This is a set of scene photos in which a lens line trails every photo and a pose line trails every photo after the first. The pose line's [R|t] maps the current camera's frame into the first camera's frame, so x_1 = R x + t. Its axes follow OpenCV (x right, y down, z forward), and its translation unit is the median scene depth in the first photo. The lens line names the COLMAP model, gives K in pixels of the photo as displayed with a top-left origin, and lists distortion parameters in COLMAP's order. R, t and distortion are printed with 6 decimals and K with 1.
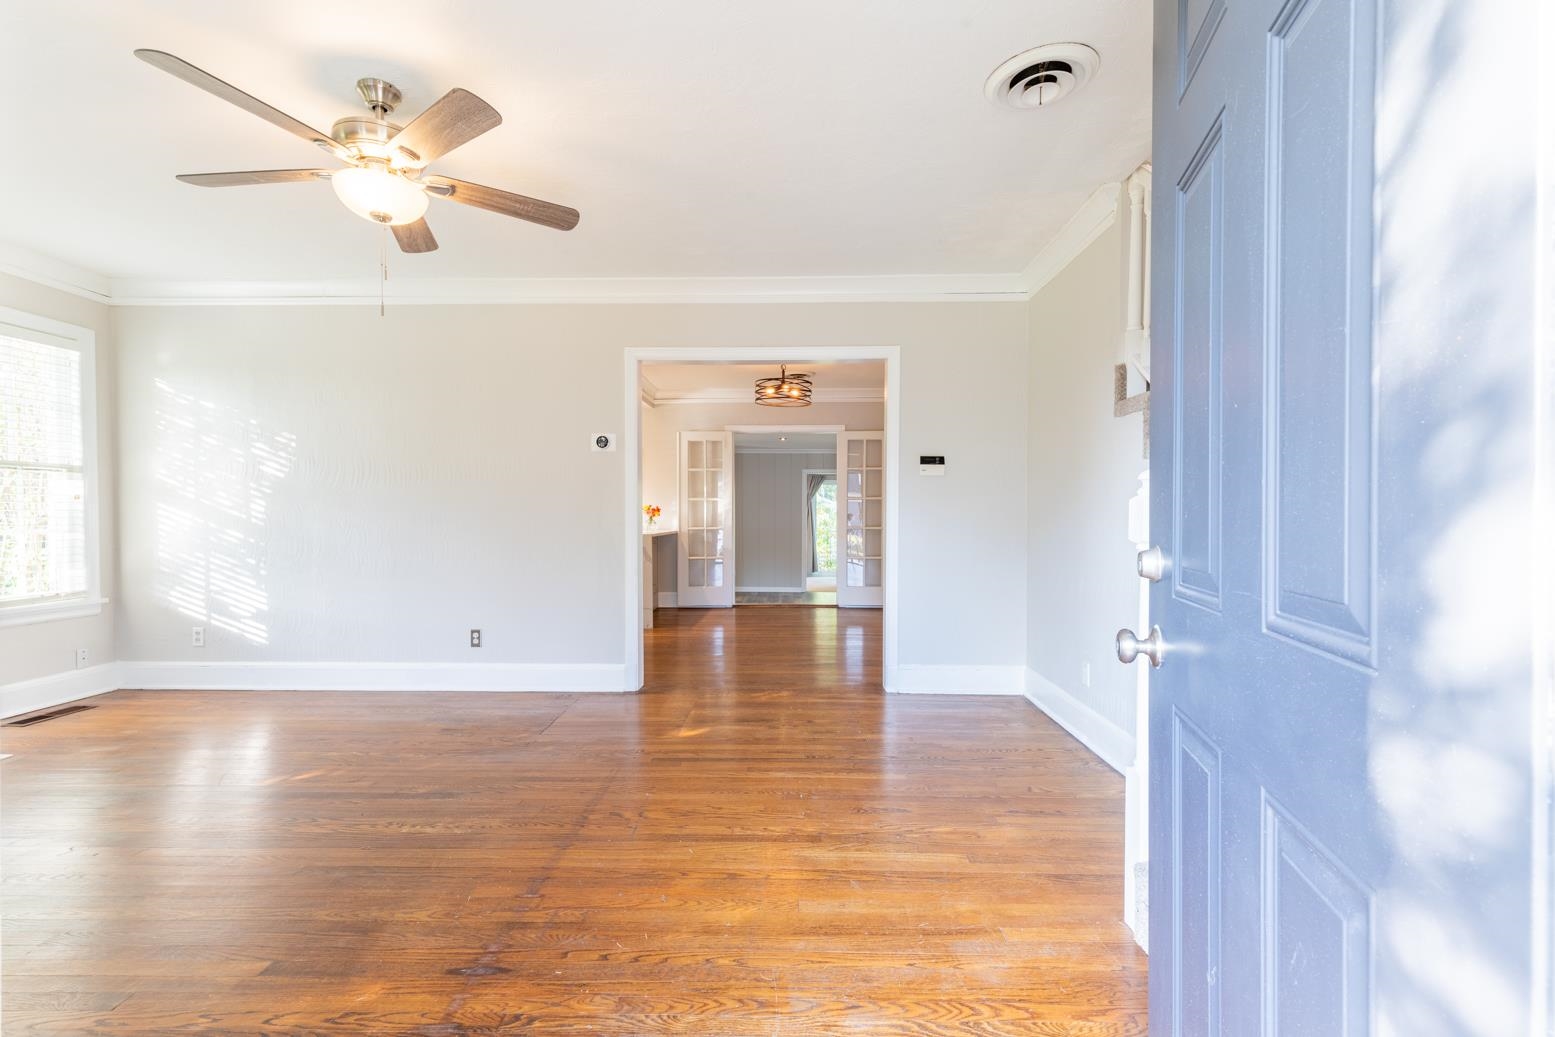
lens RADIAL K [[697.2, 0, 779.1], [0, 697.2, 515.6], [0, 0, 1]] dist [0.001765, 0.000744]
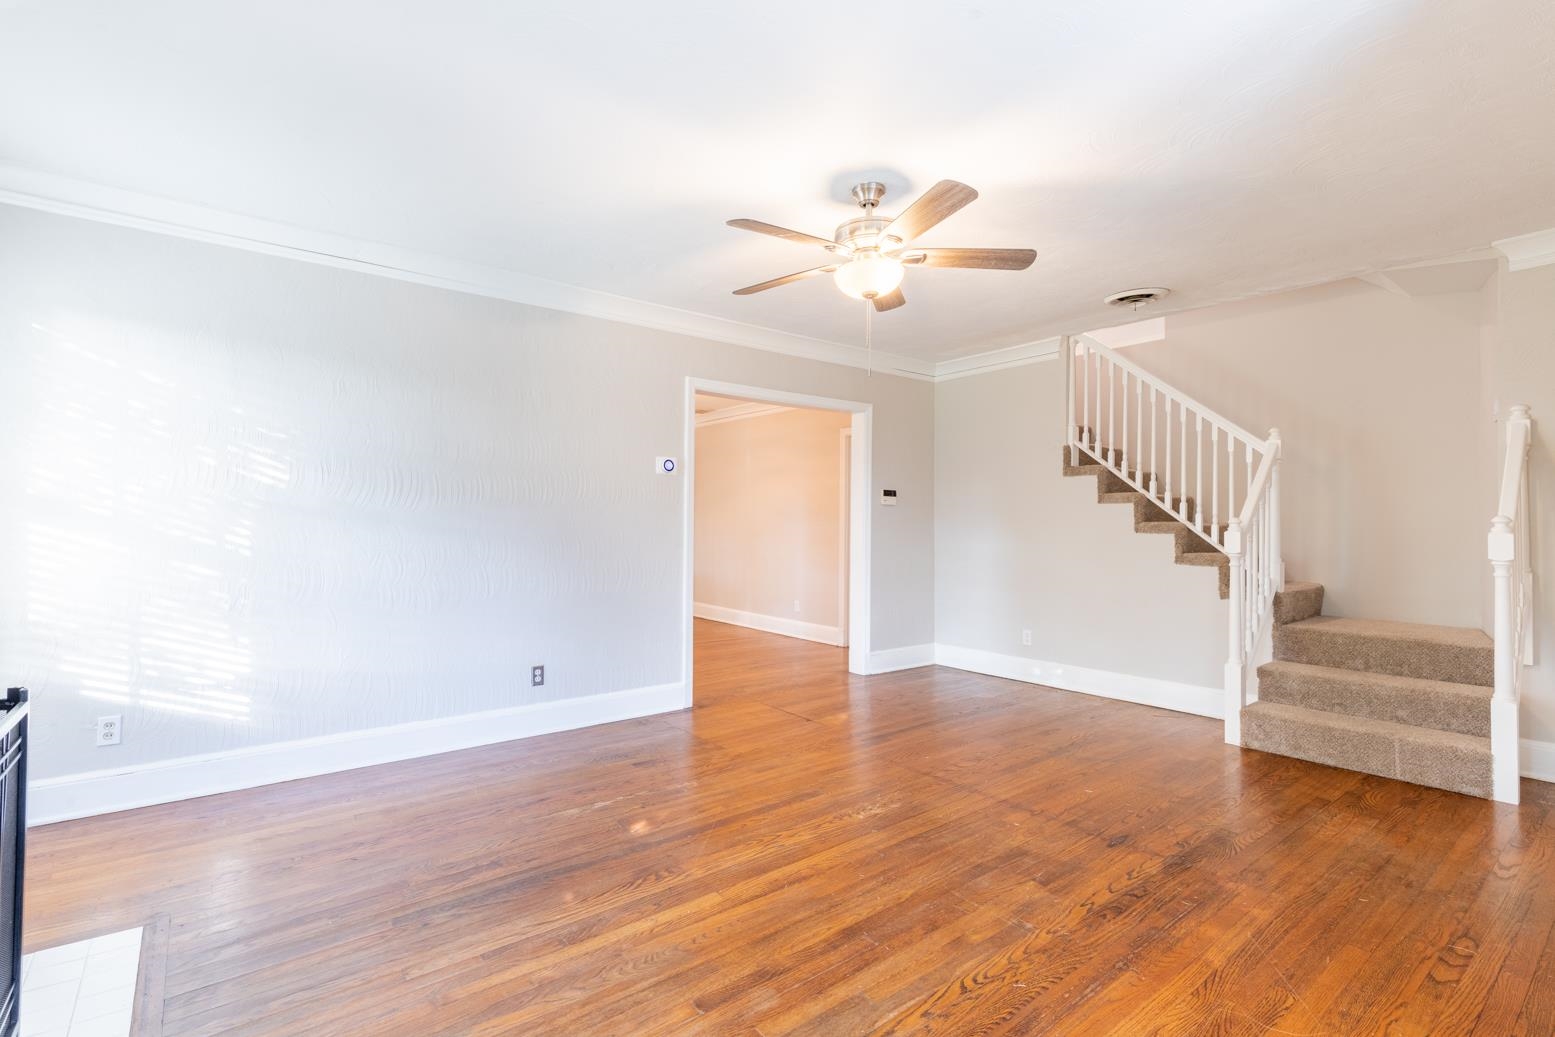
lens RADIAL K [[717.4, 0, 776.4], [0, 717.4, 494.7], [0, 0, 1]] dist [0.006381, 0.000549]
pose [[0.773379, 0.029406, 0.633261, -0.791297], [-0.001643, 0.999013, -0.044384, -0.015976], [-0.633942, 0.033285, 0.772664, 0.085741]]
